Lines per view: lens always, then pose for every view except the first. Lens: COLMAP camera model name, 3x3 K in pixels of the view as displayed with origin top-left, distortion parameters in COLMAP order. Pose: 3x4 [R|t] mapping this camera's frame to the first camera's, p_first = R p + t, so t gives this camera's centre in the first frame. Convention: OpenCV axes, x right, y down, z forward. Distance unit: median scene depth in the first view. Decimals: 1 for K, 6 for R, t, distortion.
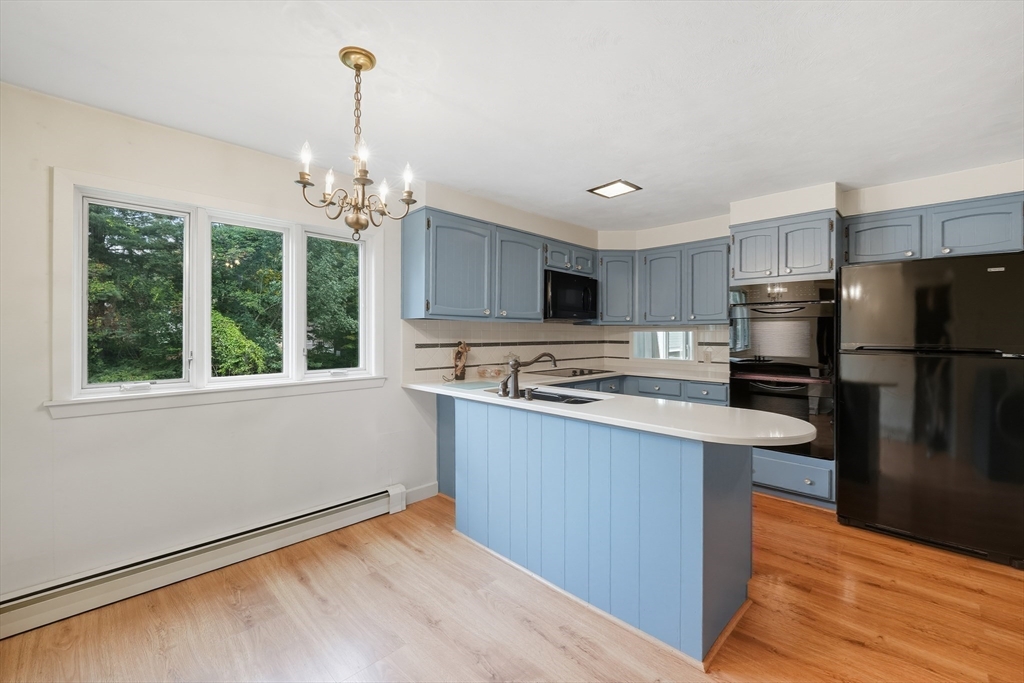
lens RADIAL K [[423.9, 0, 512.1], [0, 423.9, 333.8], [0, 0, 1]] dist [-0.002399, -0.001165]
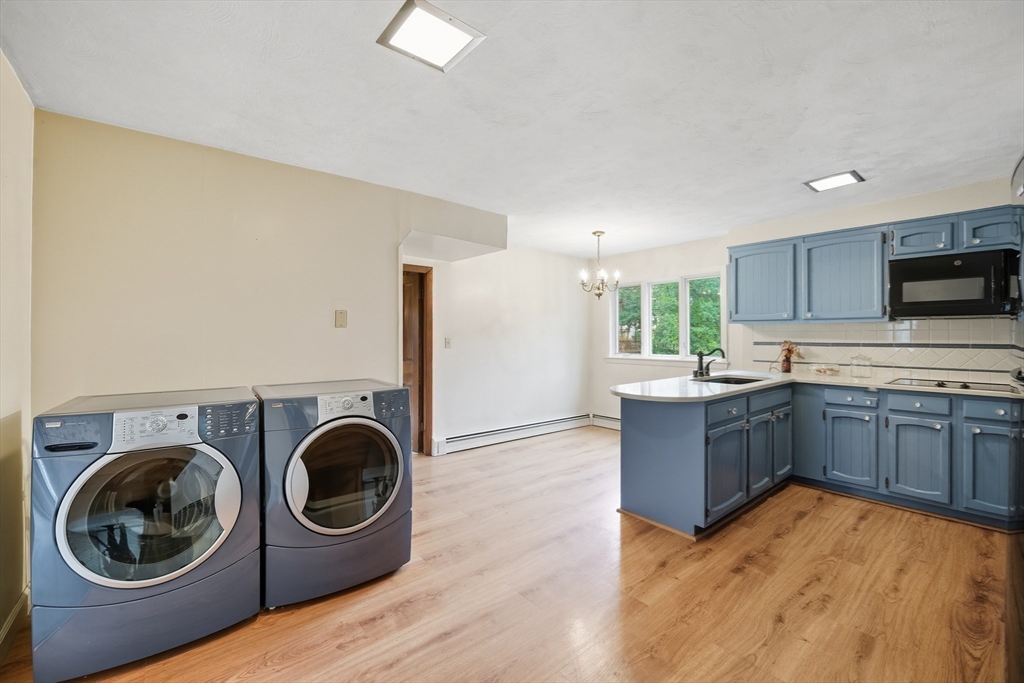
lens RADIAL K [[423.9, 0, 512.1], [0, 423.9, 333.8], [0, 0, 1]] dist [-0.002399, -0.001165]
pose [[-0.095880, -0.002886, -0.995389, 1.203998], [0.003253, 0.999990, -0.003213, 0.000264], [0.995388, -0.003546, -0.095870, 0.356262]]
